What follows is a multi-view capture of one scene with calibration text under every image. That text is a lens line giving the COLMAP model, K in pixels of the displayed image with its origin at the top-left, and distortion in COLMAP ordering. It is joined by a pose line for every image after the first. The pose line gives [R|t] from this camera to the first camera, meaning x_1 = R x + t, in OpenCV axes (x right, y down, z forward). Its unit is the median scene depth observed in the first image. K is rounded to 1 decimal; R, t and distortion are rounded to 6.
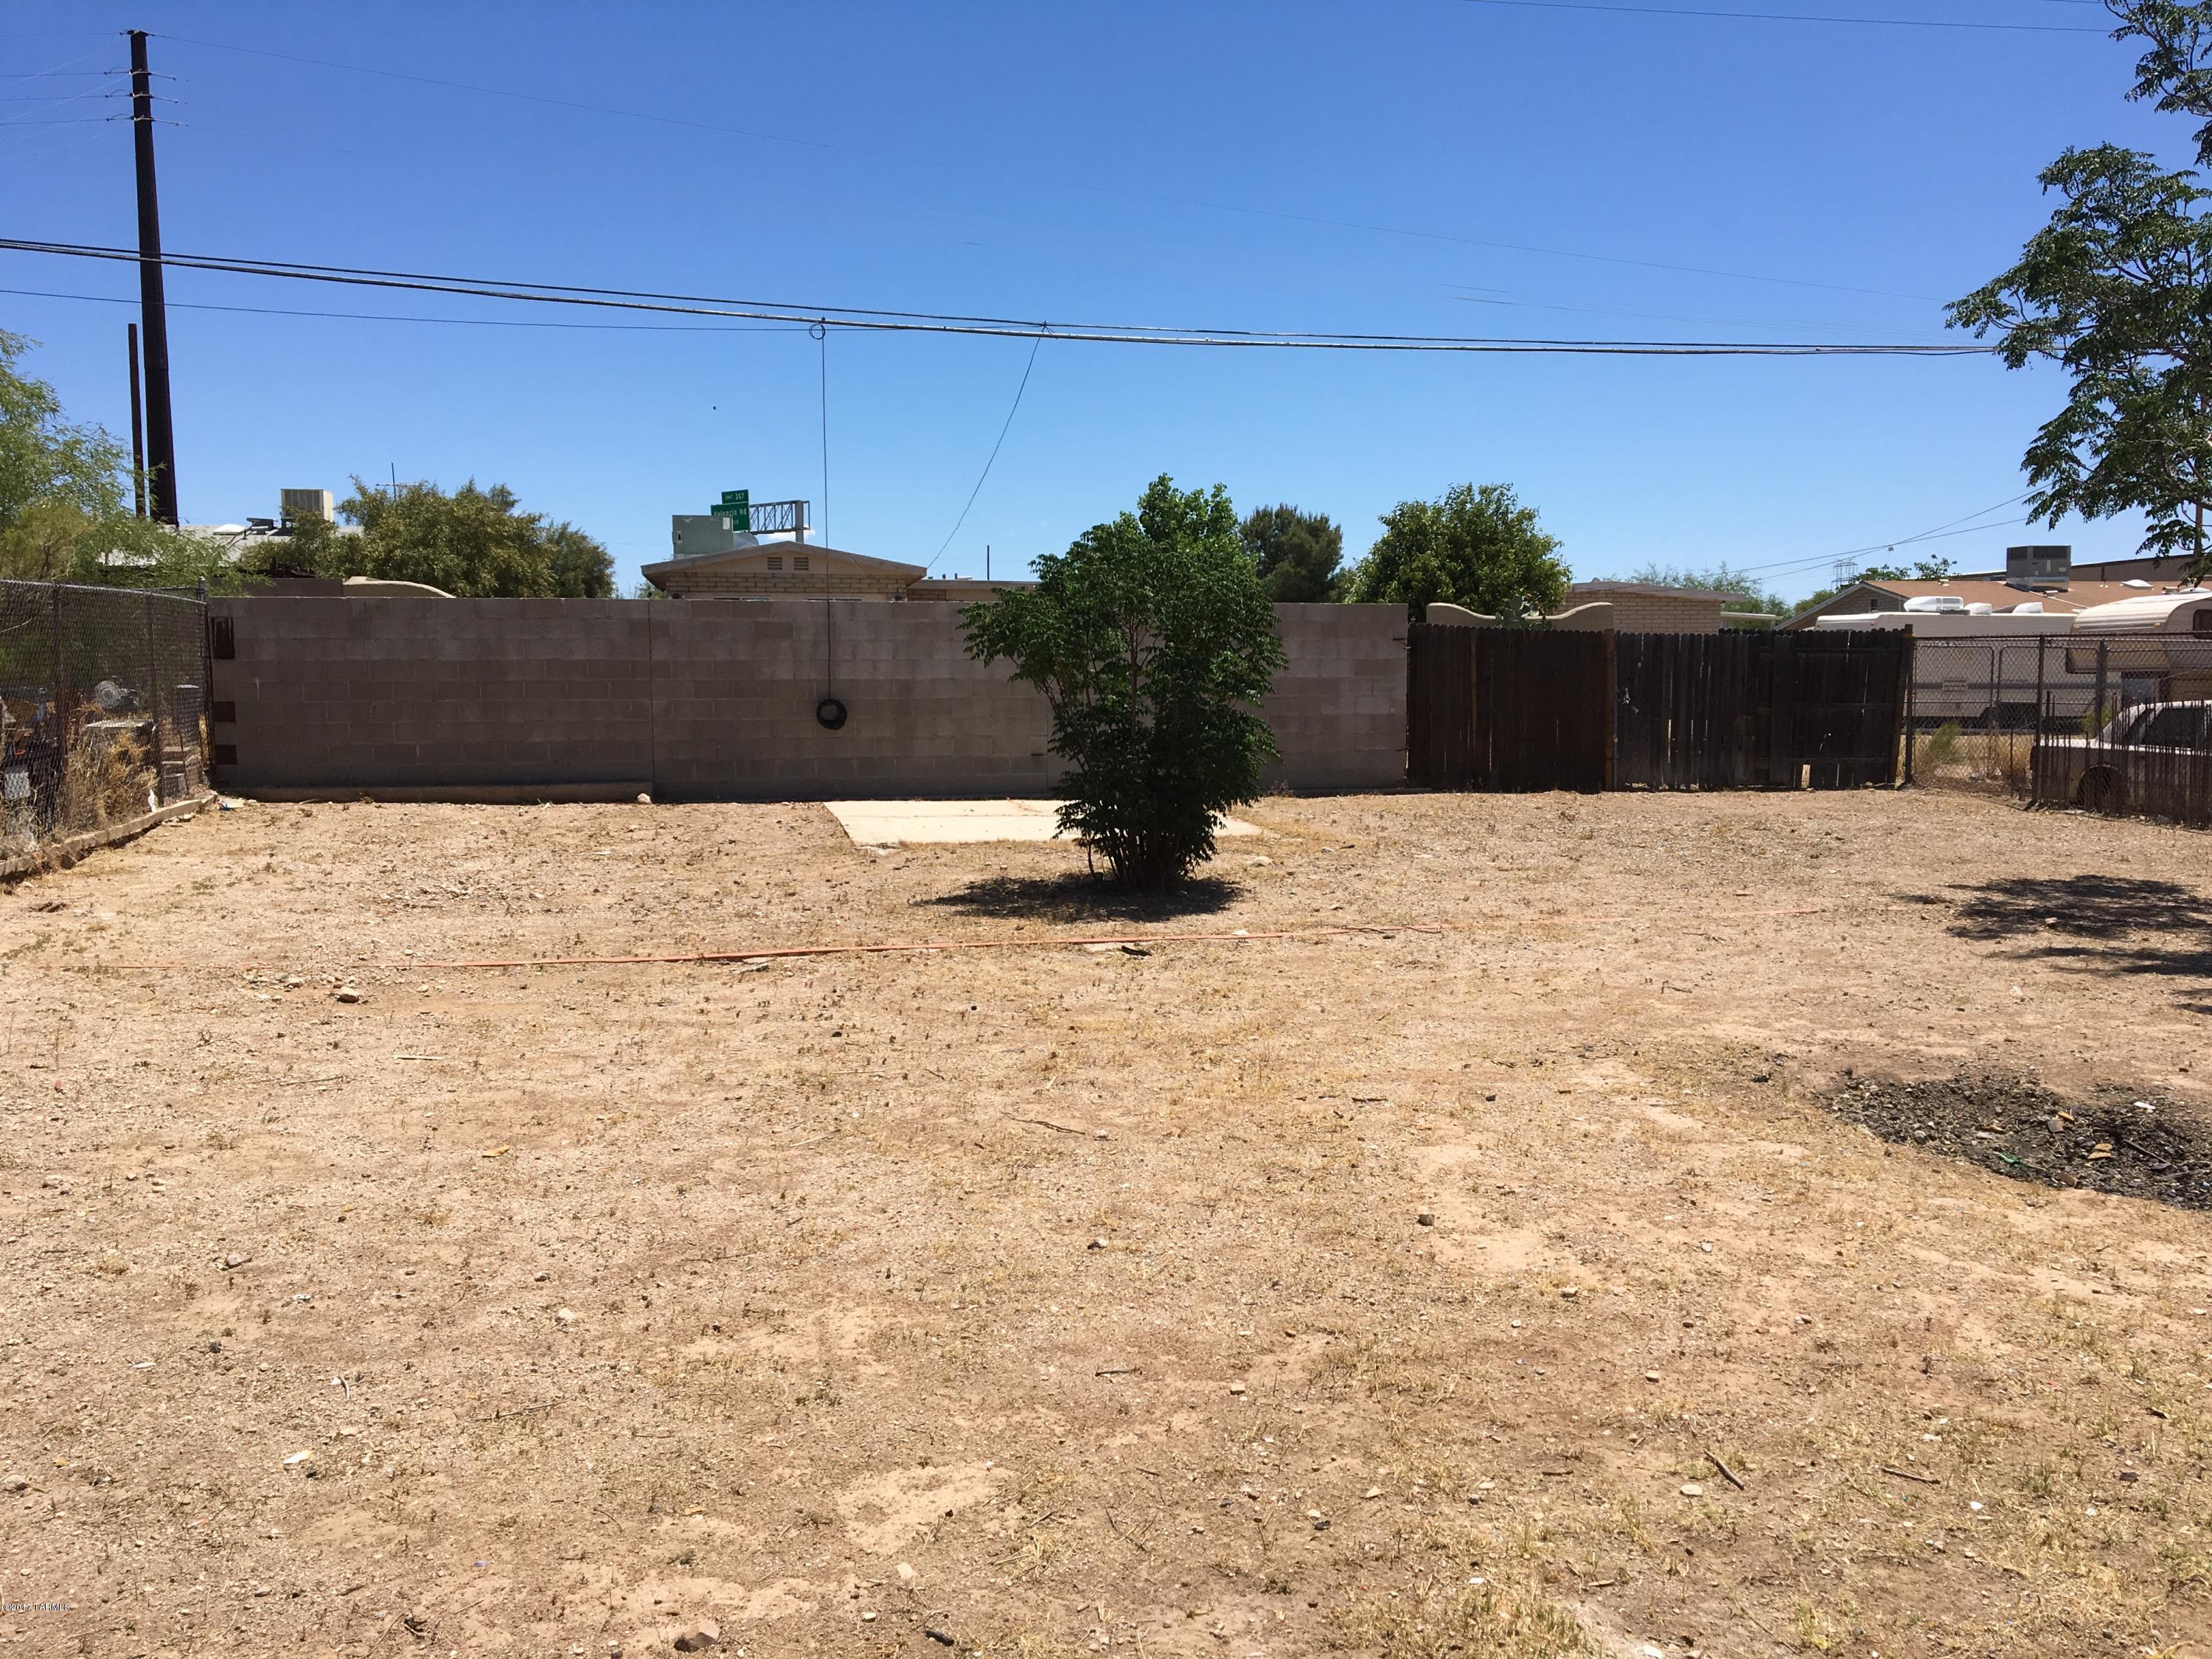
lens RADIAL K [[1850.7, 0, 1106.0], [0, 1850.7, 829.5], [0, 0, 1]] dist [0.012905, 0.005762]
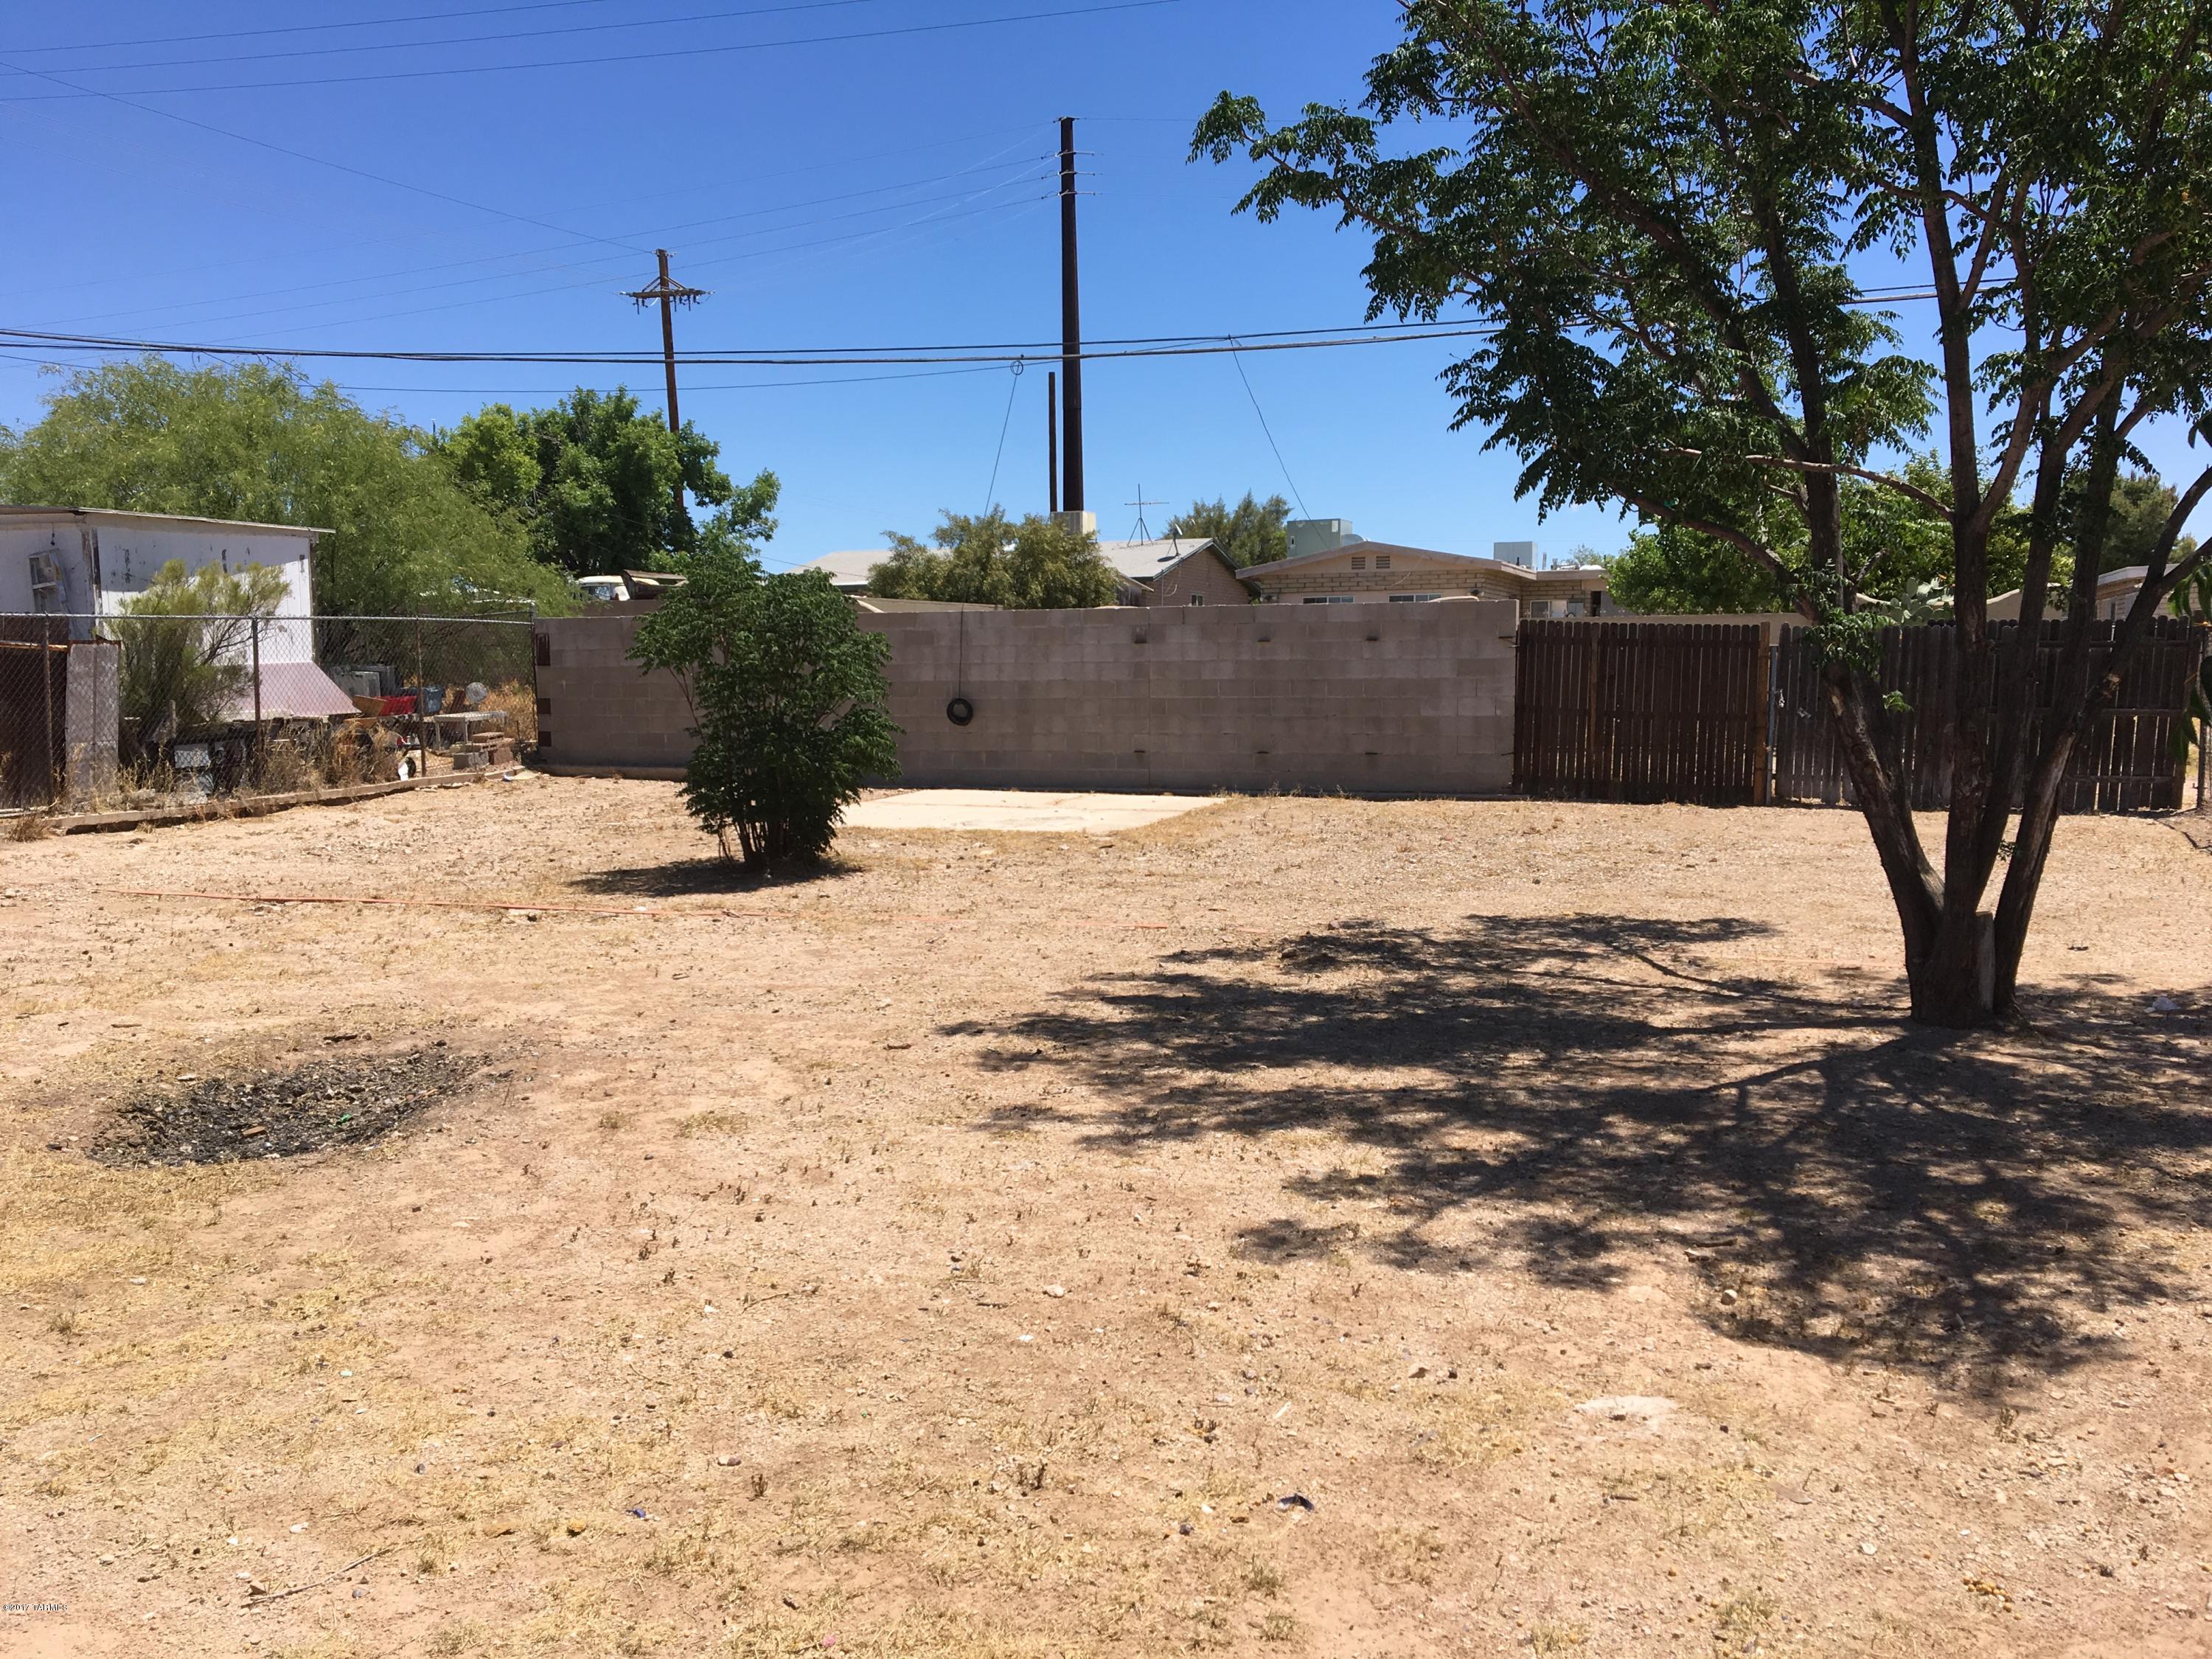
lens RADIAL K [[1879.6, 0, 1114.4], [0, 1879.6, 818.2], [0, 0, 1]] dist [0.105859, -0.140470]
pose [[0.841164, 0.038548, -0.539405, 0.513358], [-0.040485, 0.999146, 0.008270, -0.010284], [0.539263, 0.014882, 0.842006, 0.080966]]
